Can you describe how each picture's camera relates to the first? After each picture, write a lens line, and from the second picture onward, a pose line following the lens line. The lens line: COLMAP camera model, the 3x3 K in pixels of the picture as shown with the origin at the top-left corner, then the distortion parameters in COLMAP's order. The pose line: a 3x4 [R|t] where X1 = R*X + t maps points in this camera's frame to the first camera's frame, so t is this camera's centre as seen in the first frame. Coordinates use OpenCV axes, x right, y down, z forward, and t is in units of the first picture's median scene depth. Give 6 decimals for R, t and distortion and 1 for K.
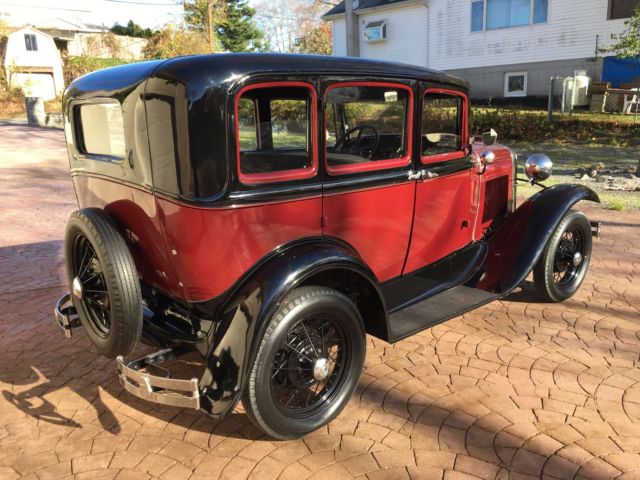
lens RADIAL K [[546.3, 0, 314.8], [0, 546.3, 238.0], [0, 0, 1]] dist [0.078082, -0.088152]
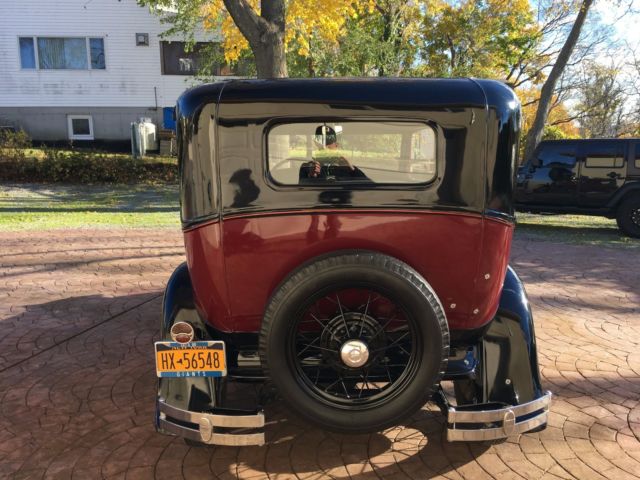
lens RADIAL K [[546.3, 0, 319.4], [0, 546.3, 239.7], [0, 0, 1]] dist [0.078082, -0.088152]
pose [[0.578425, -0.123880, 0.806274, -0.215357], [0.188288, 0.981987, 0.015798, -0.022497], [-0.793708, 0.142673, 0.591331, 0.129799]]
